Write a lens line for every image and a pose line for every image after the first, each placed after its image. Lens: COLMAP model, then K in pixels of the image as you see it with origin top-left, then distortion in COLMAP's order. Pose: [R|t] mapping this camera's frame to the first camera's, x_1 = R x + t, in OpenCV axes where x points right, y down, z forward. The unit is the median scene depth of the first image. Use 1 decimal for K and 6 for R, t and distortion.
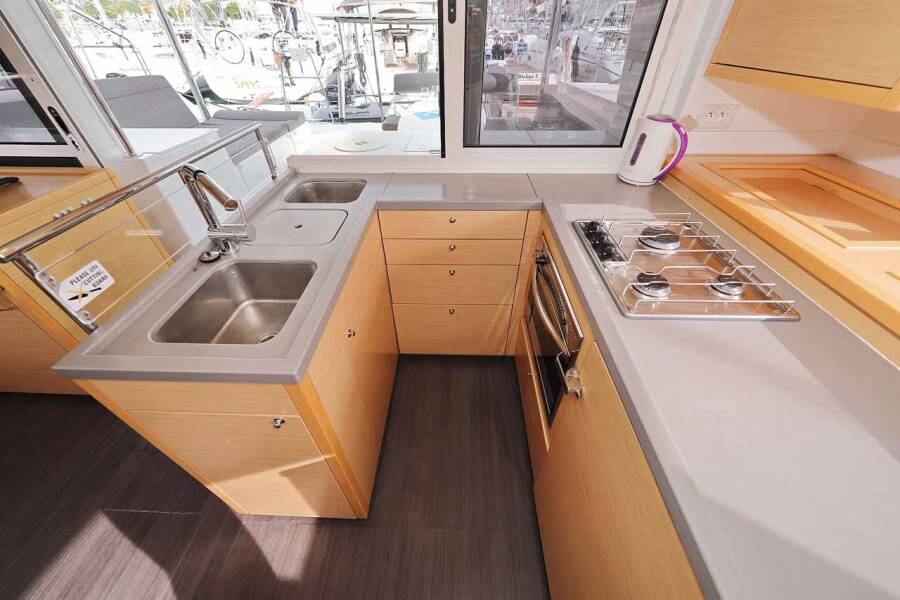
lens RADIAL K [[326.3, 0, 447.2], [0, 326.3, 306.6], [0, 0, 1]] dist [0.002004, 0.000340]
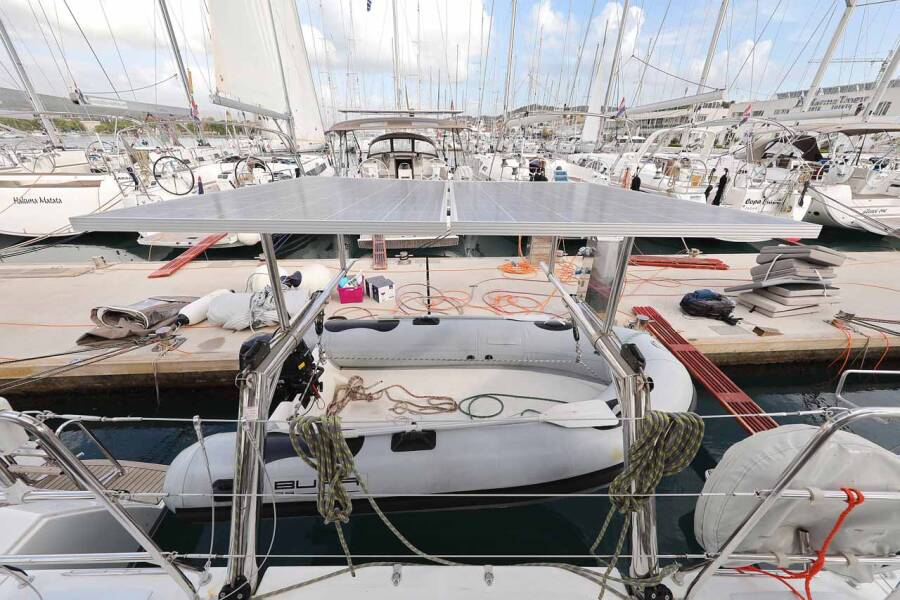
lens RADIAL K [[326.3, 0, 448.7], [0, 326.3, 295.5], [0, 0, 1]] dist [0.002004, 0.000340]
pose [[0.999200, -0.007136, 0.039349, -0.077075], [0.016977, 0.966580, -0.255803, -0.329949], [-0.036208, 0.256266, 0.965928, 0.334587]]
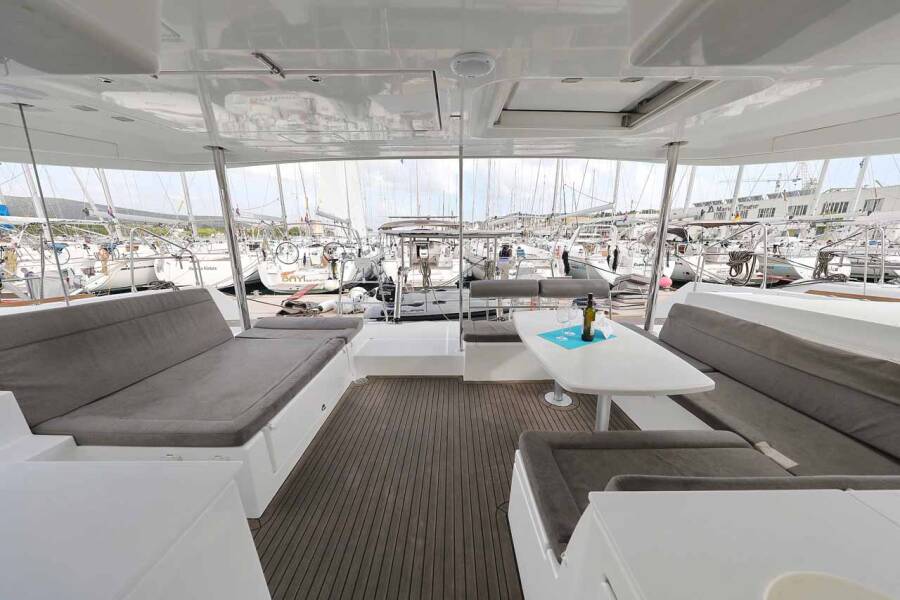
lens RADIAL K [[291.5, 0, 453.5], [0, 291.5, 305.9], [0, 0, 1]] dist [0.001169, -0.000017]
pose [[0.999359, -0.010594, 0.034199, -0.073324], [0.025285, 0.885127, -0.464663, -0.084130], [-0.025348, 0.465230, 0.884827, 0.096340]]
